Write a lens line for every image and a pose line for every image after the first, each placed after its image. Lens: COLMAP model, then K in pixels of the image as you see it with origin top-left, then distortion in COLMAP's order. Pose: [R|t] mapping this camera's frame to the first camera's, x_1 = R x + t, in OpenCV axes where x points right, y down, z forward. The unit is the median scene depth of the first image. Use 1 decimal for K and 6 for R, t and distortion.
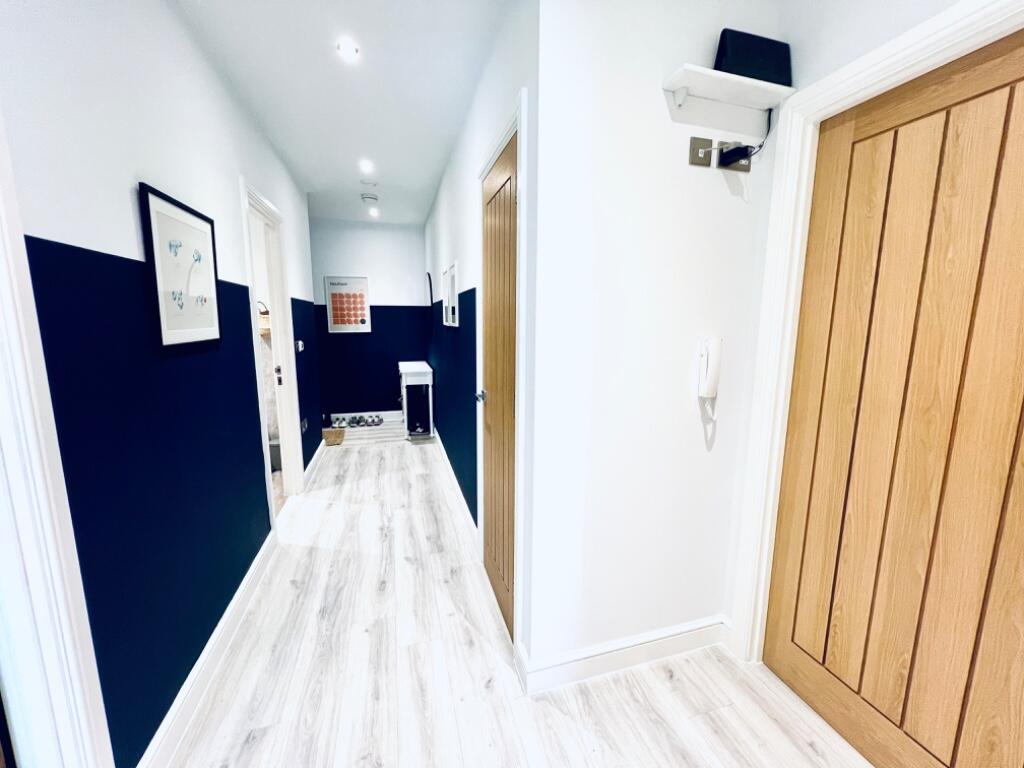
lens RADIAL K [[407.9, 0, 514.1], [0, 407.9, 380.9], [0, 0, 1]] dist [-0.003062, -0.000406]
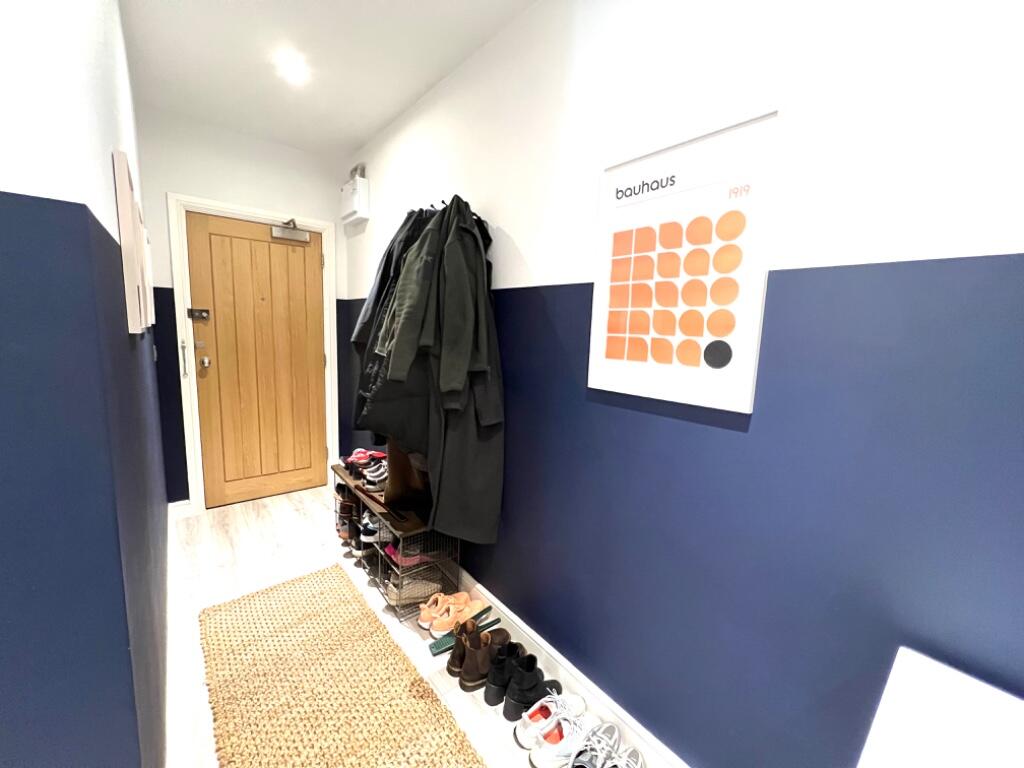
lens RADIAL K [[407.9, 0, 514.2], [0, 407.9, 383.4], [0, 0, 1]] dist [-0.003062, -0.000406]
pose [[0.387363, 0.143221, -0.910735, -0.227725], [-0.175827, 0.981204, 0.079518, -0.131265], [0.905005, 0.129330, 0.405265, 0.838000]]
